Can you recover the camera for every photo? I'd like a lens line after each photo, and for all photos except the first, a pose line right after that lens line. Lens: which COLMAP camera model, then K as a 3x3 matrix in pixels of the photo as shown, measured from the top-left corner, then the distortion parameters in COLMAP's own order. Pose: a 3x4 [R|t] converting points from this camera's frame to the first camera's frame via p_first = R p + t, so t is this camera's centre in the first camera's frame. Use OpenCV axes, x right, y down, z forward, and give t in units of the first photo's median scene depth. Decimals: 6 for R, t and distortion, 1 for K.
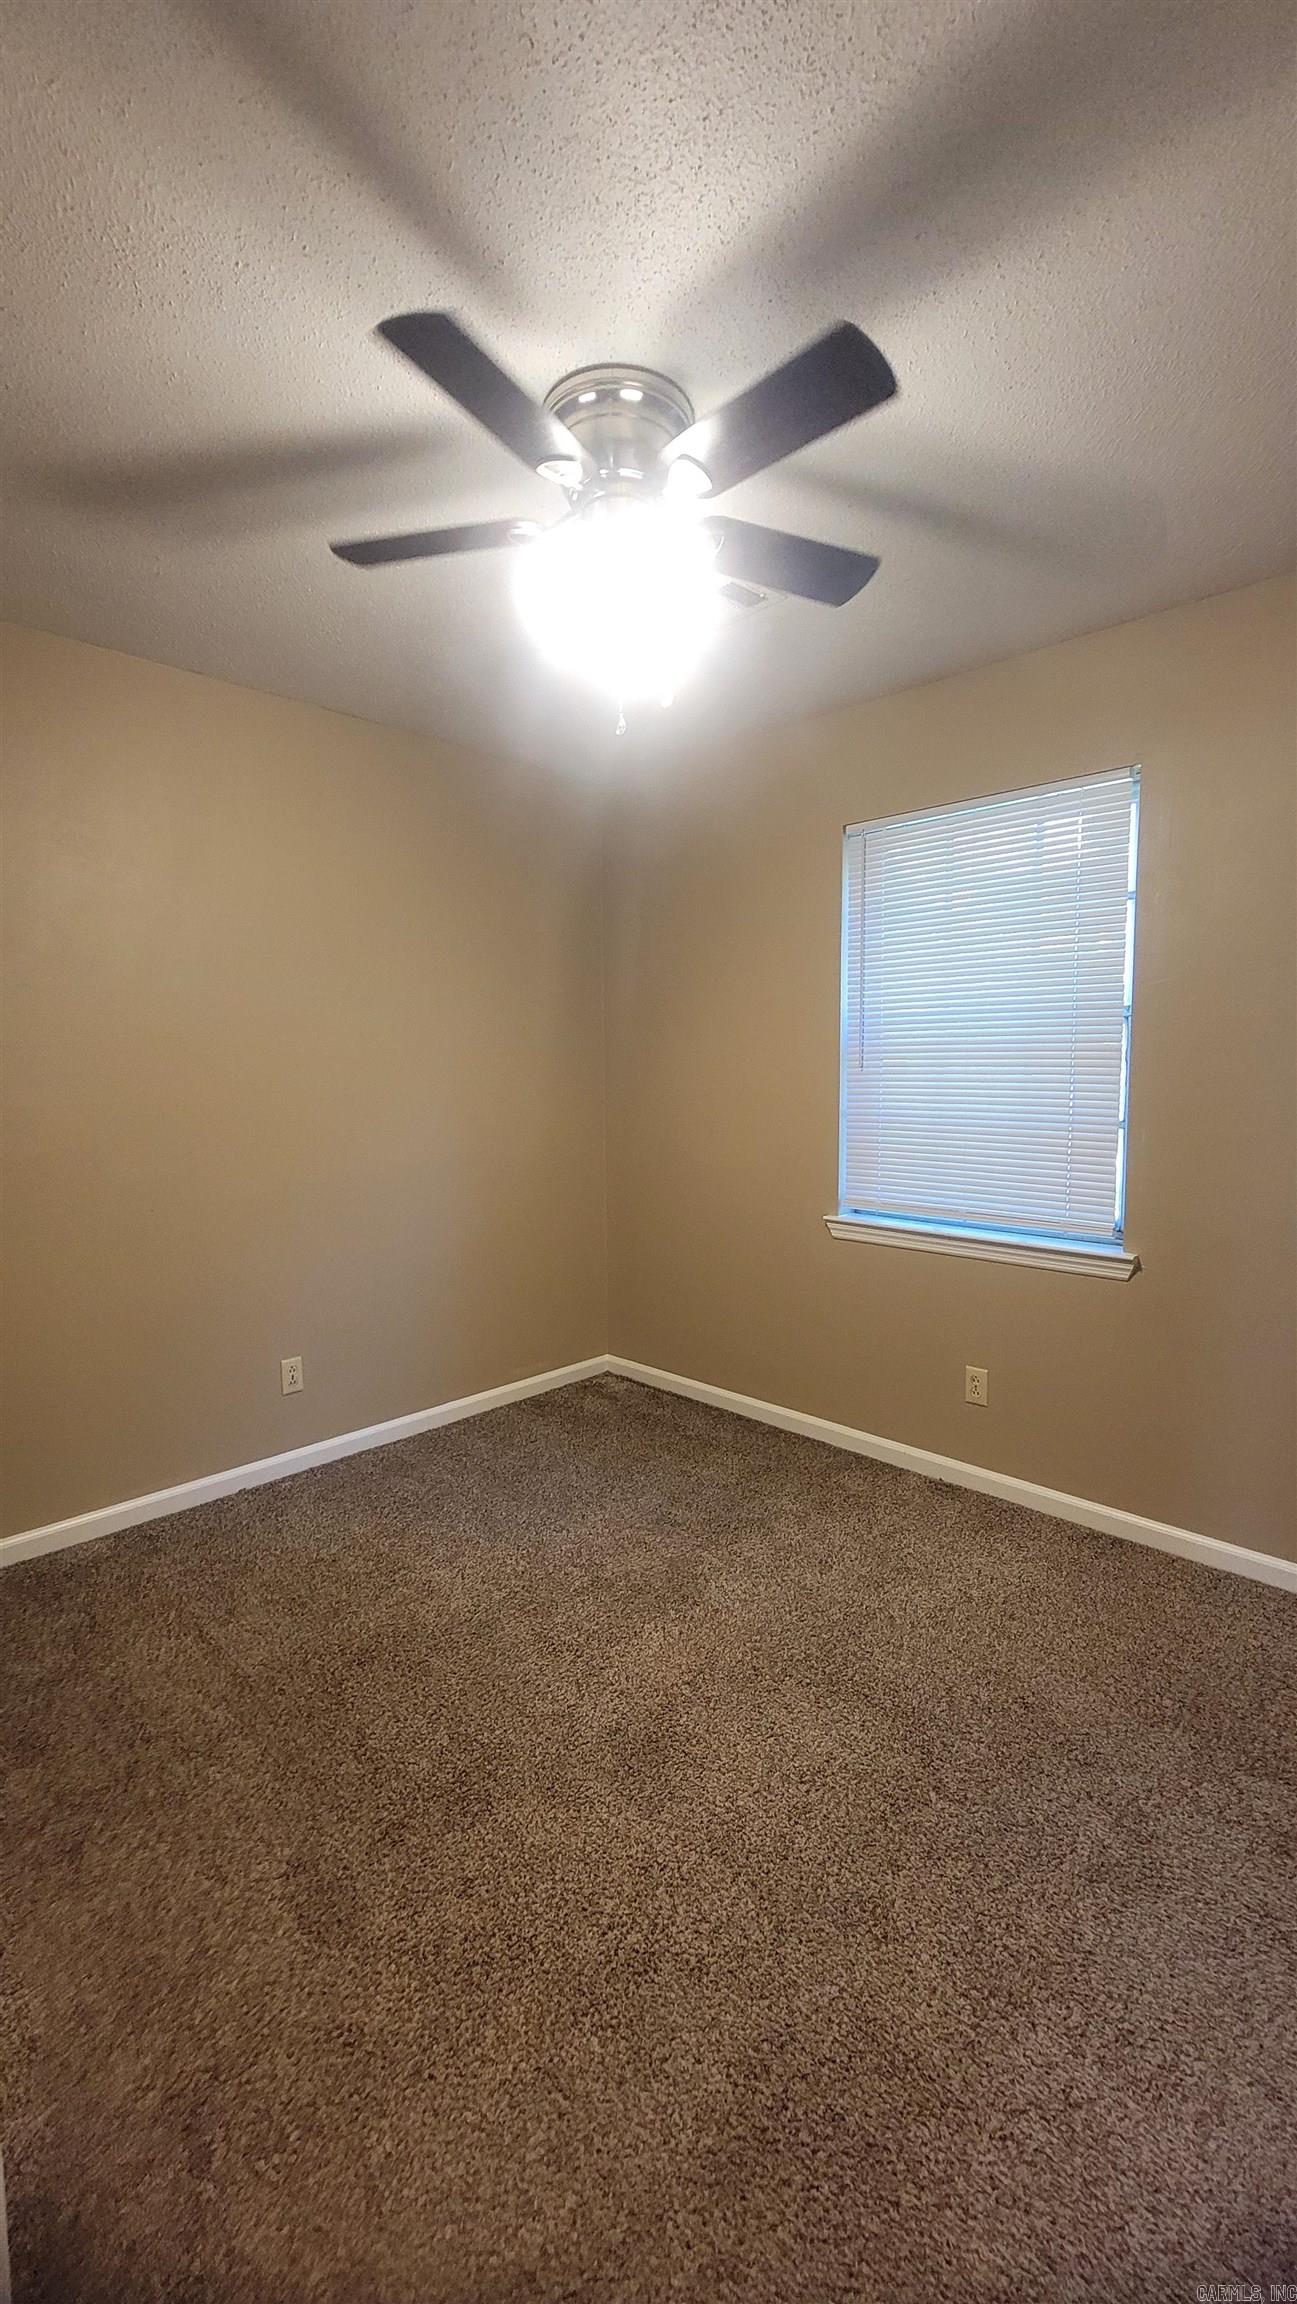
lens RADIAL K [[946.5, 0, 646.9], [0, 946.5, 1158.6], [0, 0, 1]] dist [-0.005909, 0.002808]
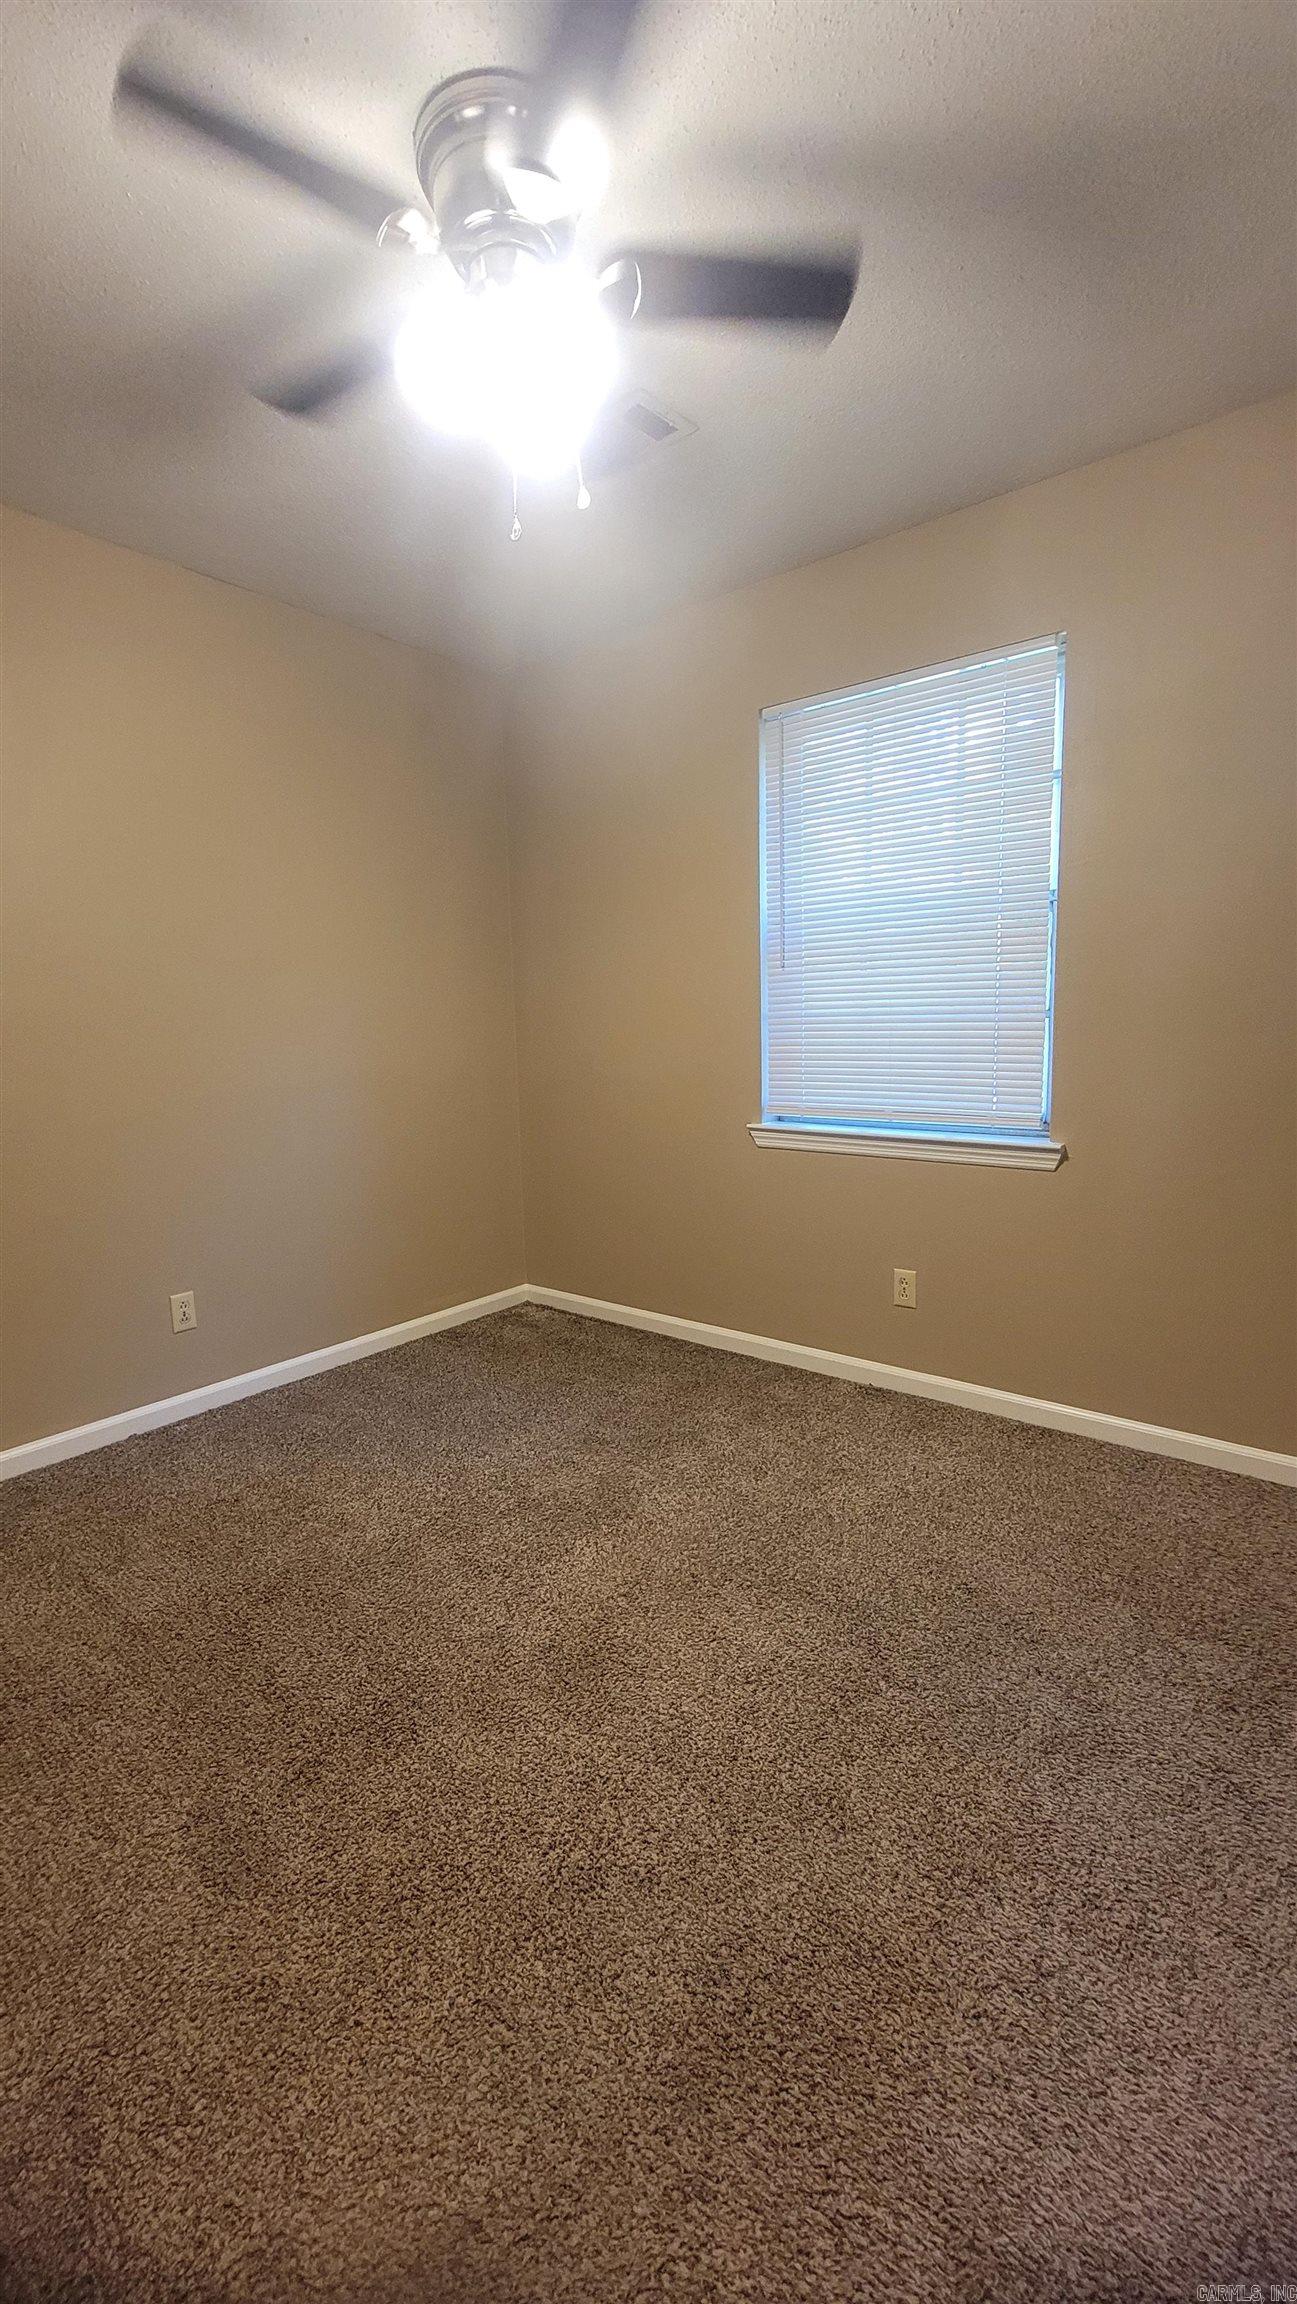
lens RADIAL K [[946.5, 0, 648.0], [0, 946.5, 1155.1], [0, 0, 1]] dist [-0.005909, 0.002808]
pose [[0.995272, -0.030047, 0.092364, -0.009187], [0.025745, 0.998543, 0.047415, 0.091174], [-0.093654, -0.044813, 0.994596, 0.095629]]
